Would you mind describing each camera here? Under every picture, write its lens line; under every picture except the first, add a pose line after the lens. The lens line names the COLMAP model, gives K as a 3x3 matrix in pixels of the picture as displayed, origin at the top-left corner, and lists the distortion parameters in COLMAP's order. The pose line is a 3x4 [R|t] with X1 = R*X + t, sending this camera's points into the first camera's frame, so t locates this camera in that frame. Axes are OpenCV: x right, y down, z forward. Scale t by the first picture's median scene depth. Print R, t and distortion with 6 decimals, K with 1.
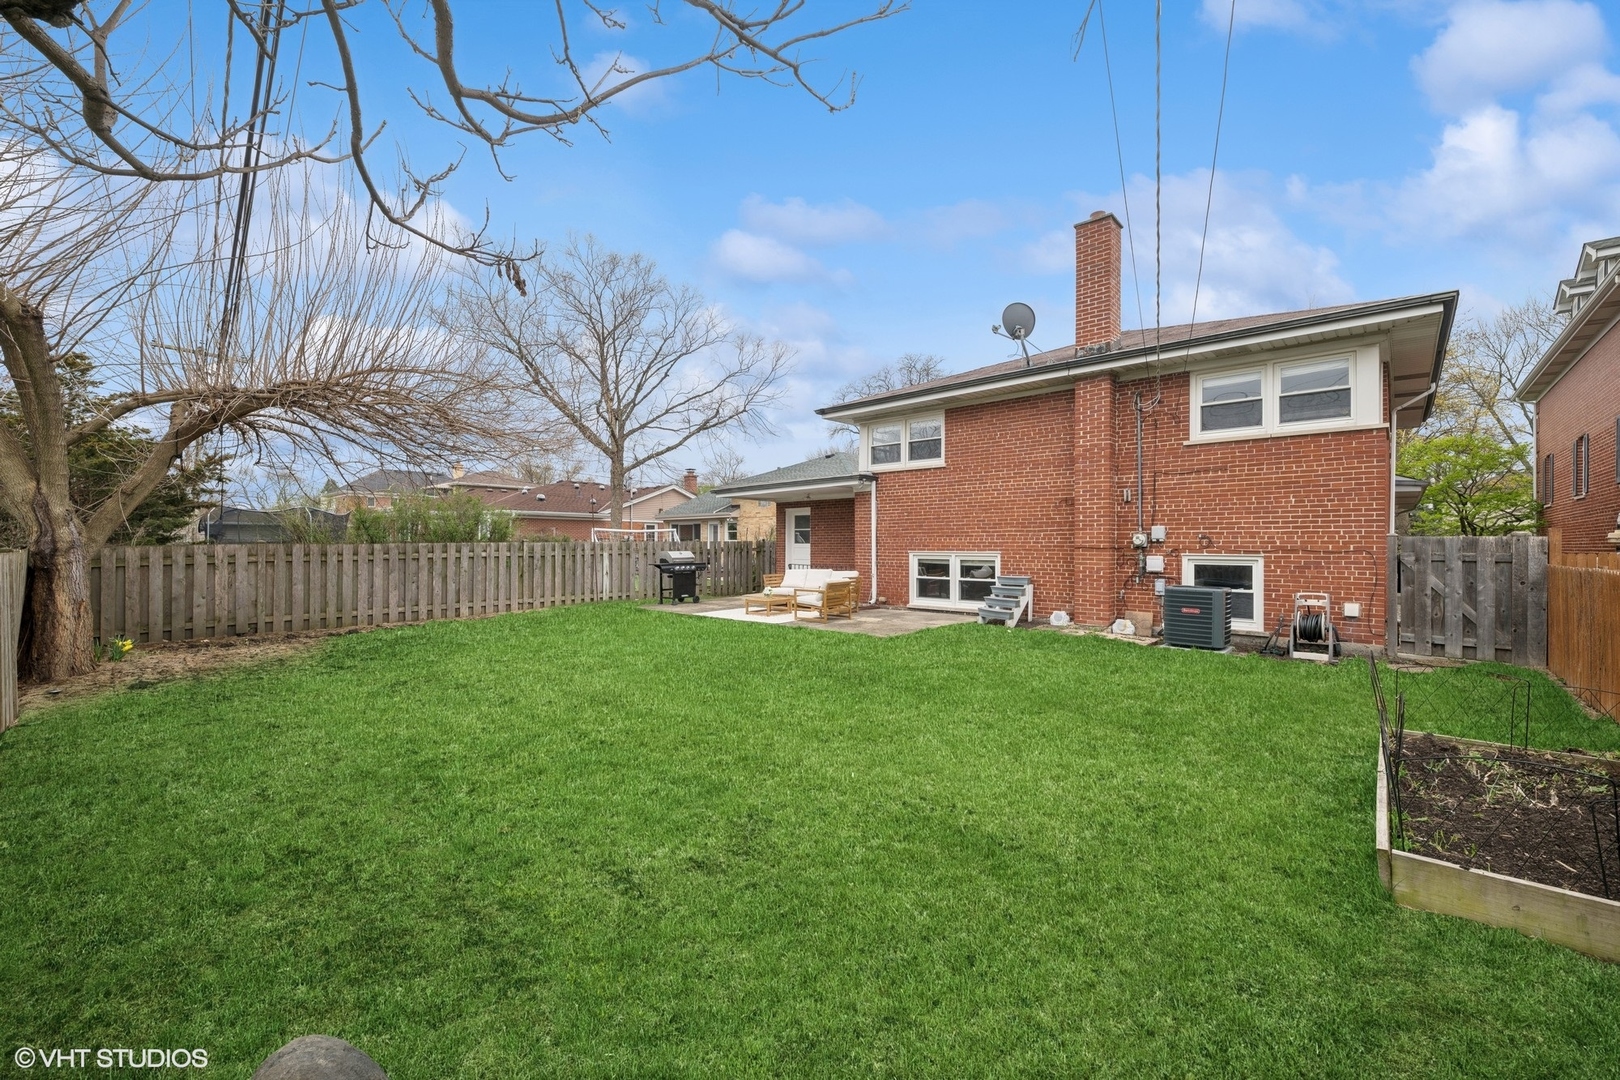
lens RADIAL K [[655.3, 0, 809.1], [0, 655.3, 542.5], [0, 0, 1]] dist [-0.001304, -0.000059]
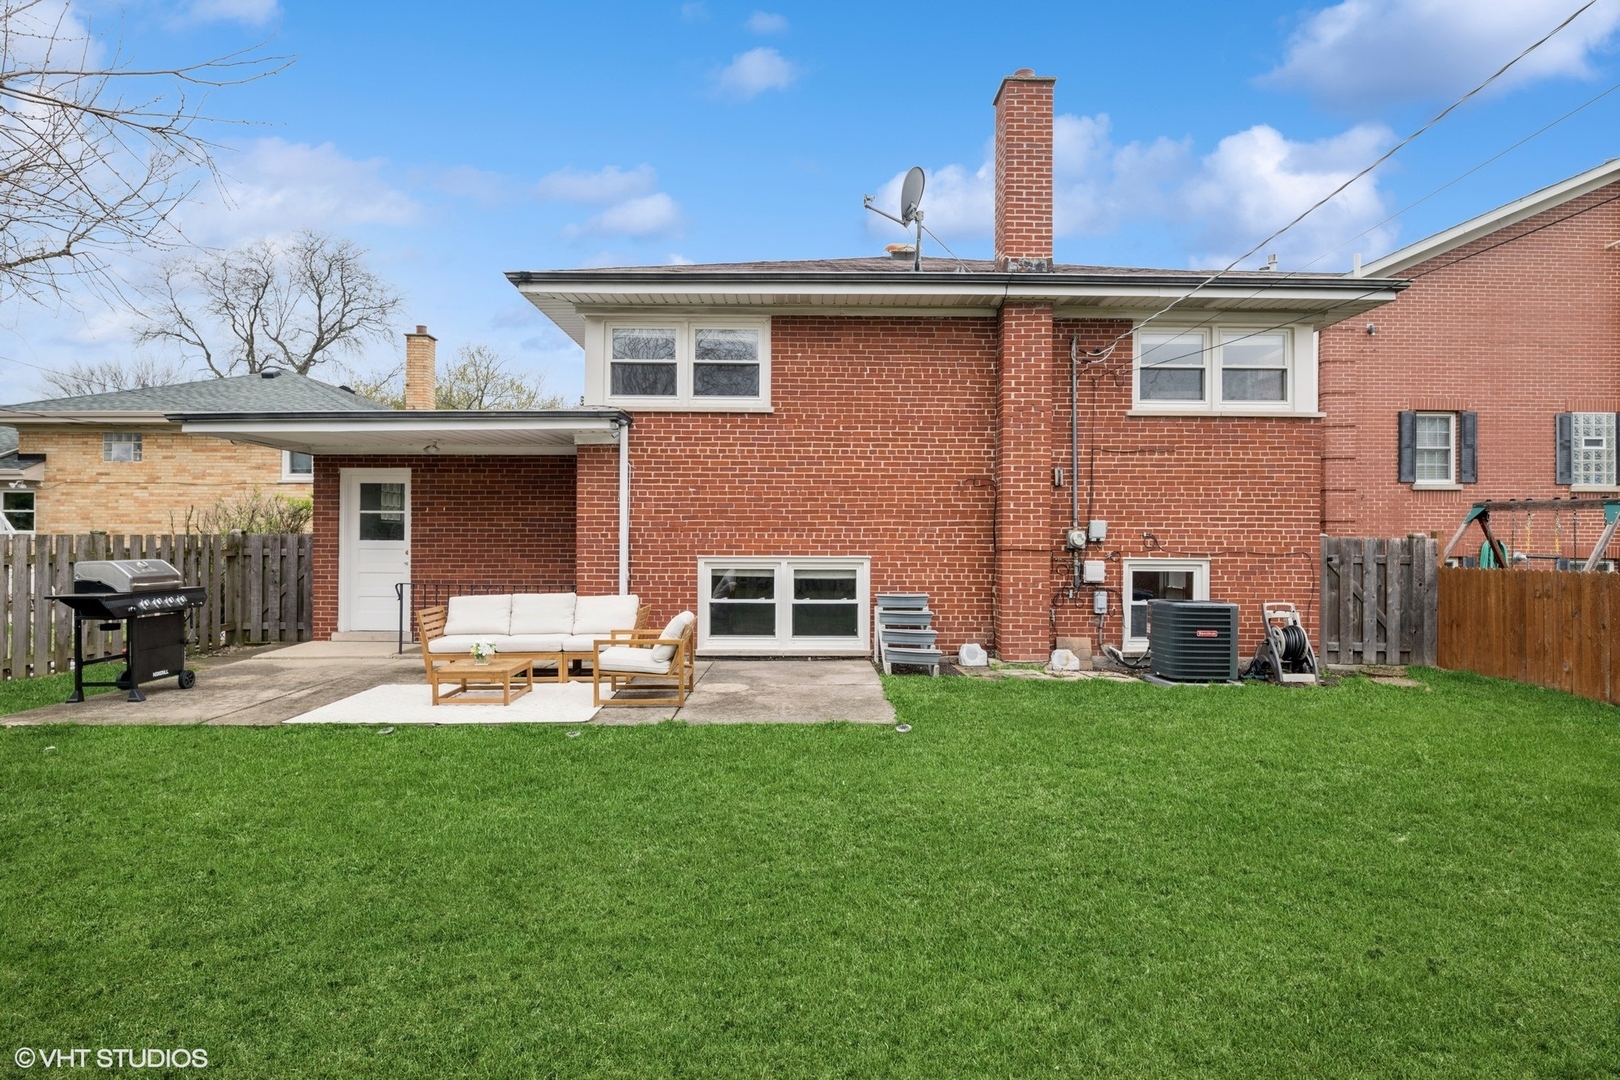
lens RADIAL K [[872.4, 0, 809.1], [0, 872.4, 540.1], [0, 0, 1]] dist [0.001117, -0.000462]
pose [[0.721175, 0.005046, 0.692734, -0.337684], [-0.005684, 0.999983, -0.001367, 0.000341], [-0.692729, -0.002952, 0.721192, 0.444294]]
